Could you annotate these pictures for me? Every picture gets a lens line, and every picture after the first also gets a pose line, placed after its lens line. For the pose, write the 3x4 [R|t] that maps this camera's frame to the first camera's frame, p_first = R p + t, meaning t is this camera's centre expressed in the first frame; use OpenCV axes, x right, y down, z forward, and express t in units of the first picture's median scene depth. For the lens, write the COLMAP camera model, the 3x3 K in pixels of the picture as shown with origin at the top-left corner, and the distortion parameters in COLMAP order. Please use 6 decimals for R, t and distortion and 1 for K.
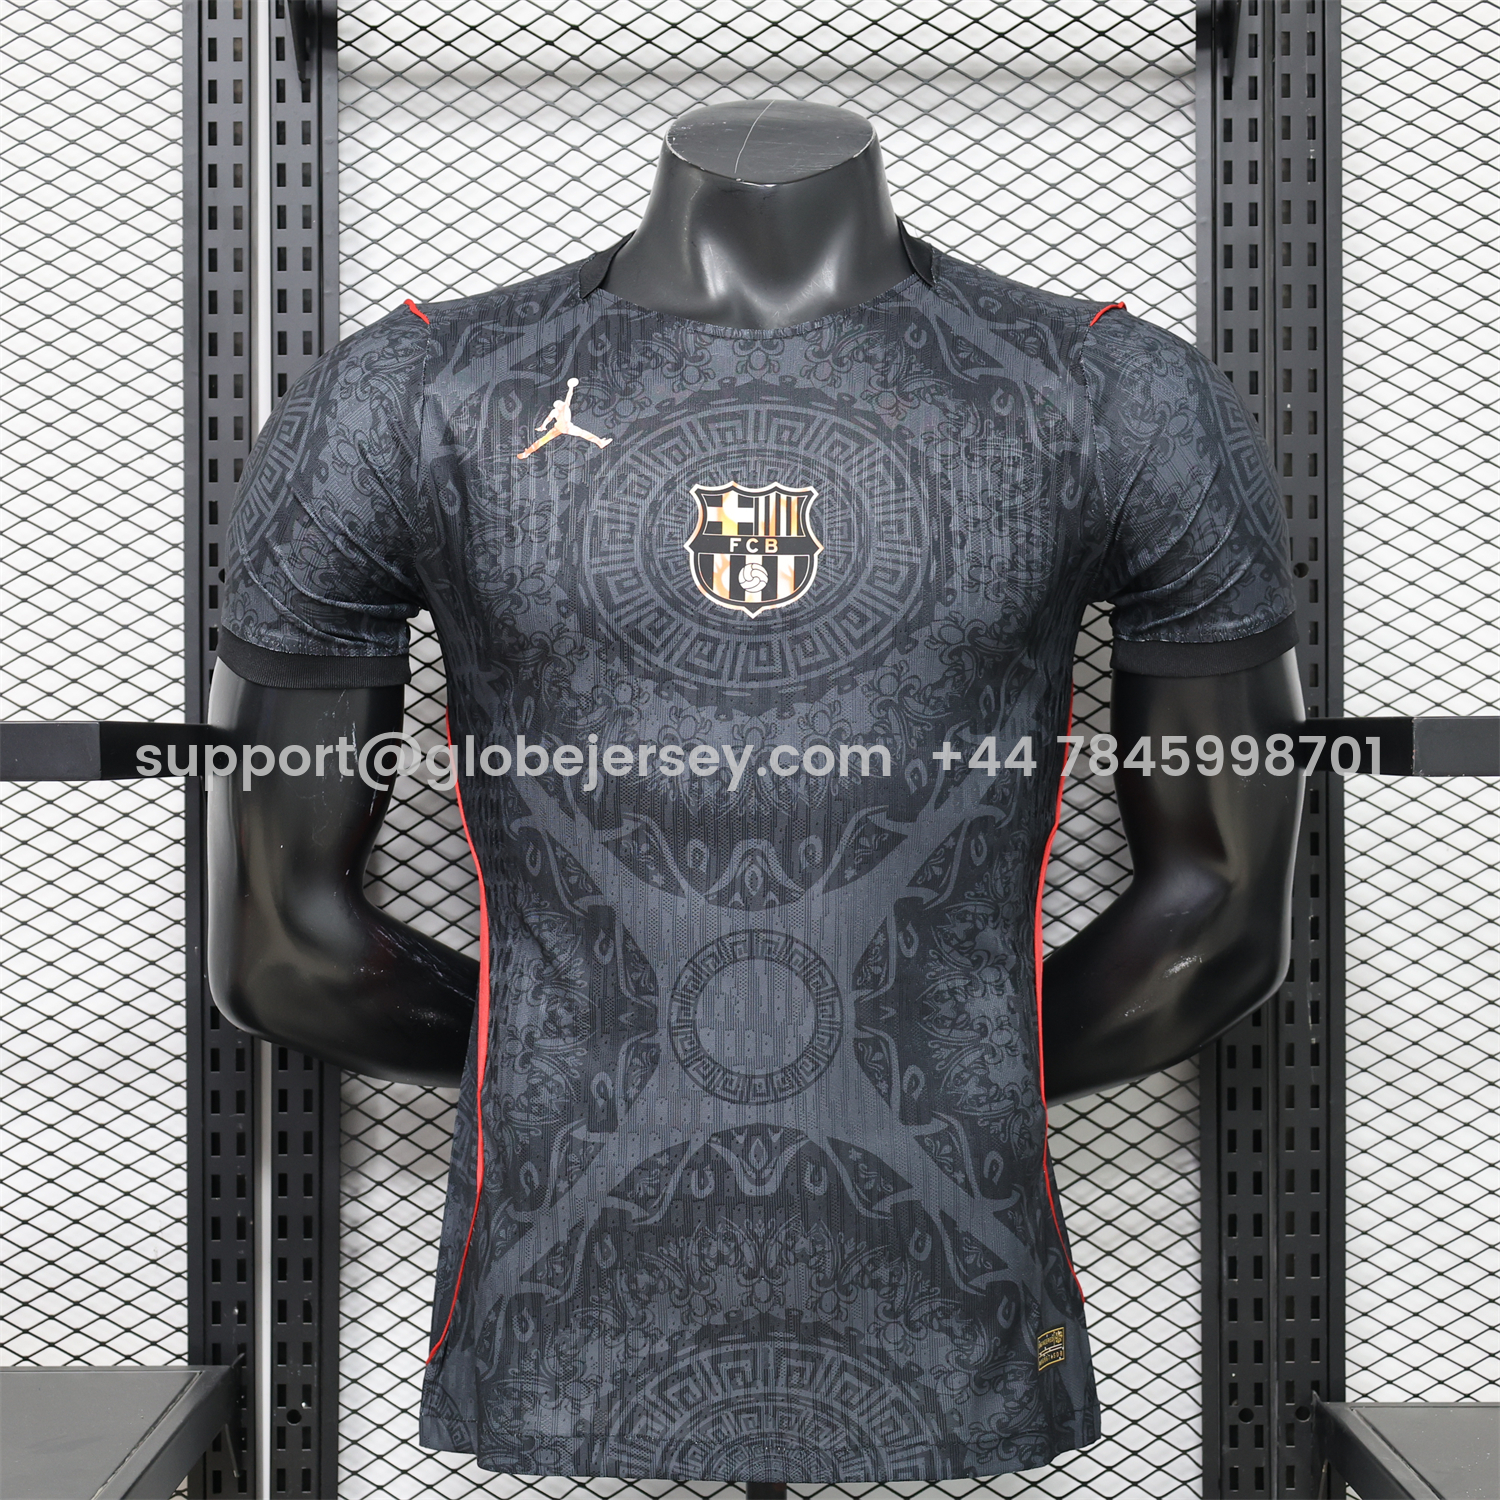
lens RADIAL K [[2985.2, 0, 750.0], [0, 2985.2, 750.0], [0, 0, 1]] dist [0.017665, -0.216590]
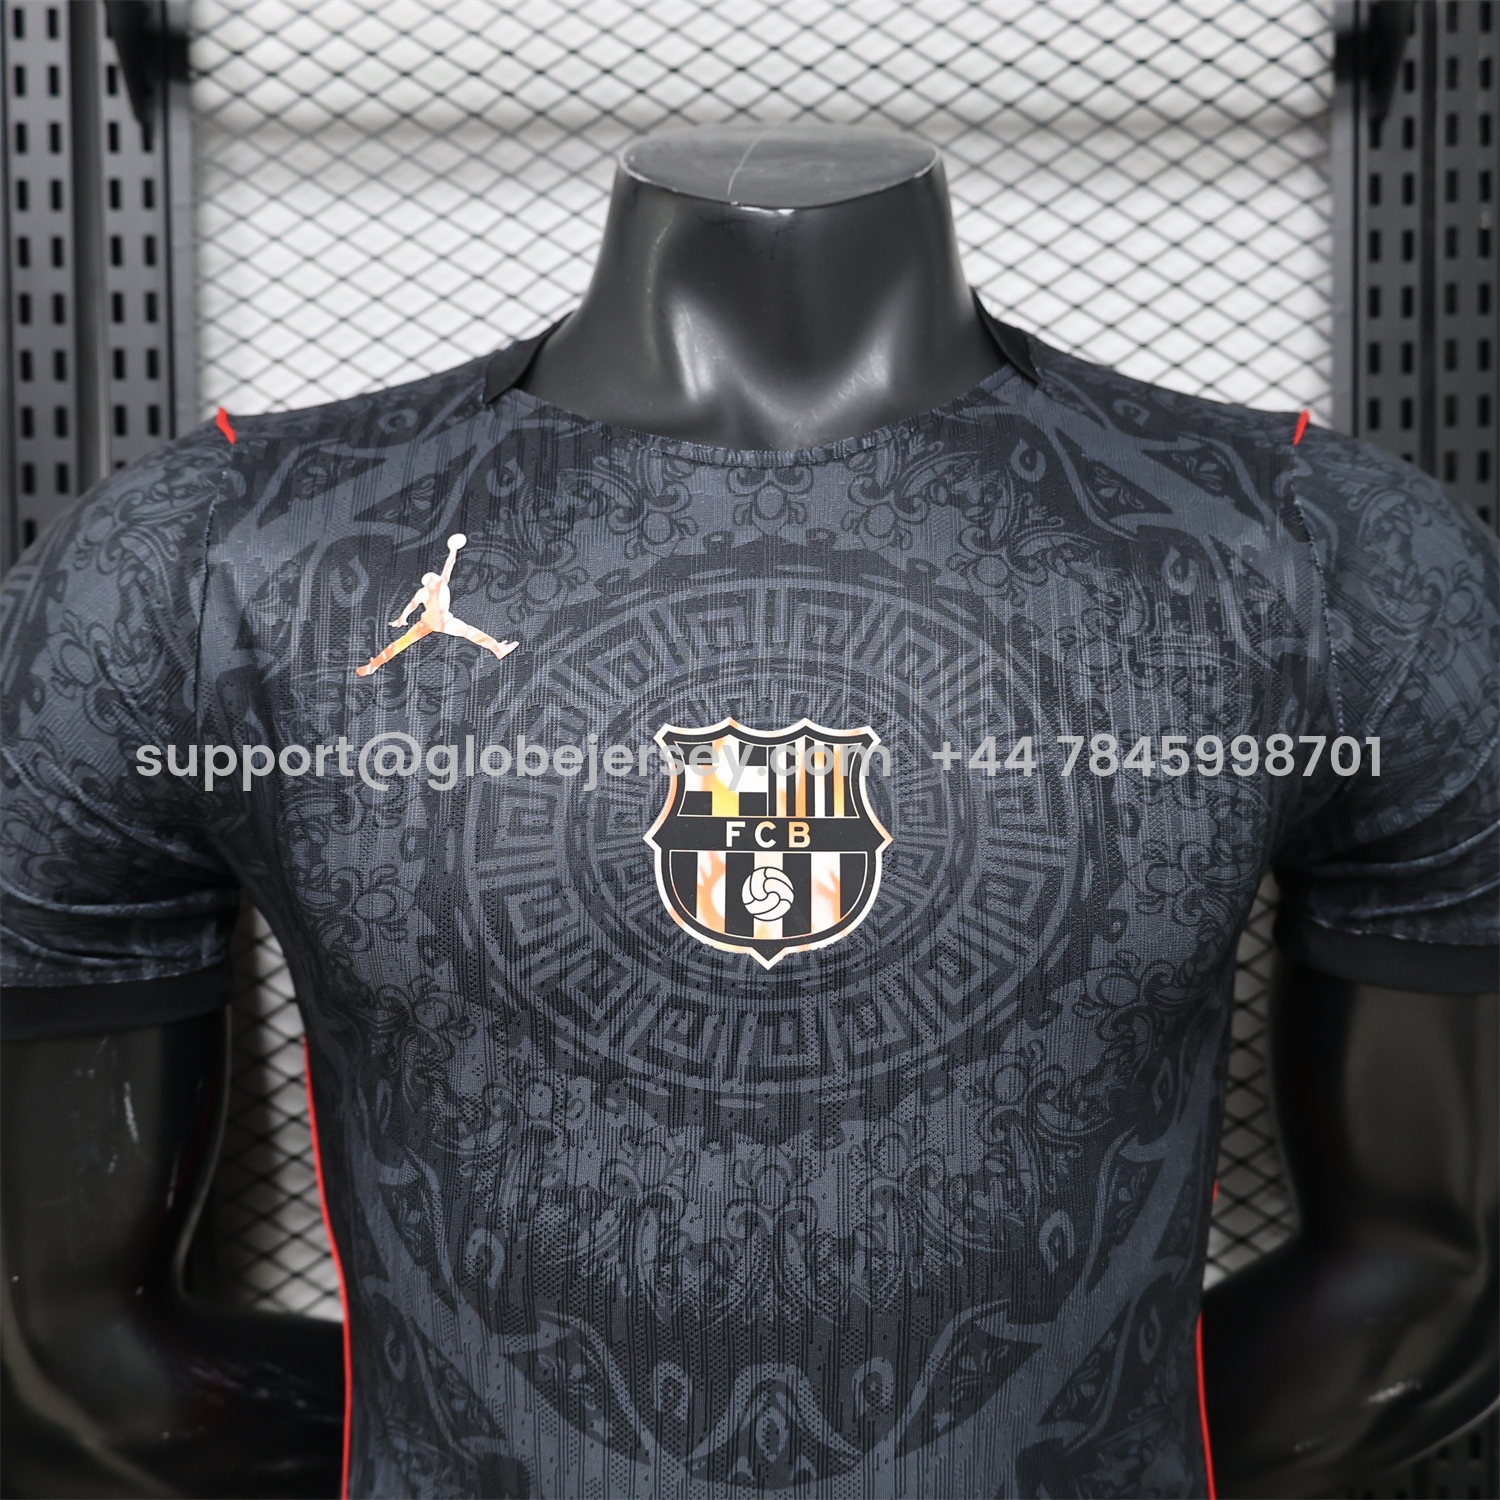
lens RADIAL K [[1536.0, 0, 743.2], [0, 1536.0, 746.6], [0, 0, 1]] dist [-0.000016, -0.001207]
pose [[0.999867, -0.005924, 0.015215, -0.007674], [0.005344, 0.999269, 0.037849, -0.095242], [-0.015428, -0.037762, 0.999168, 0.705195]]
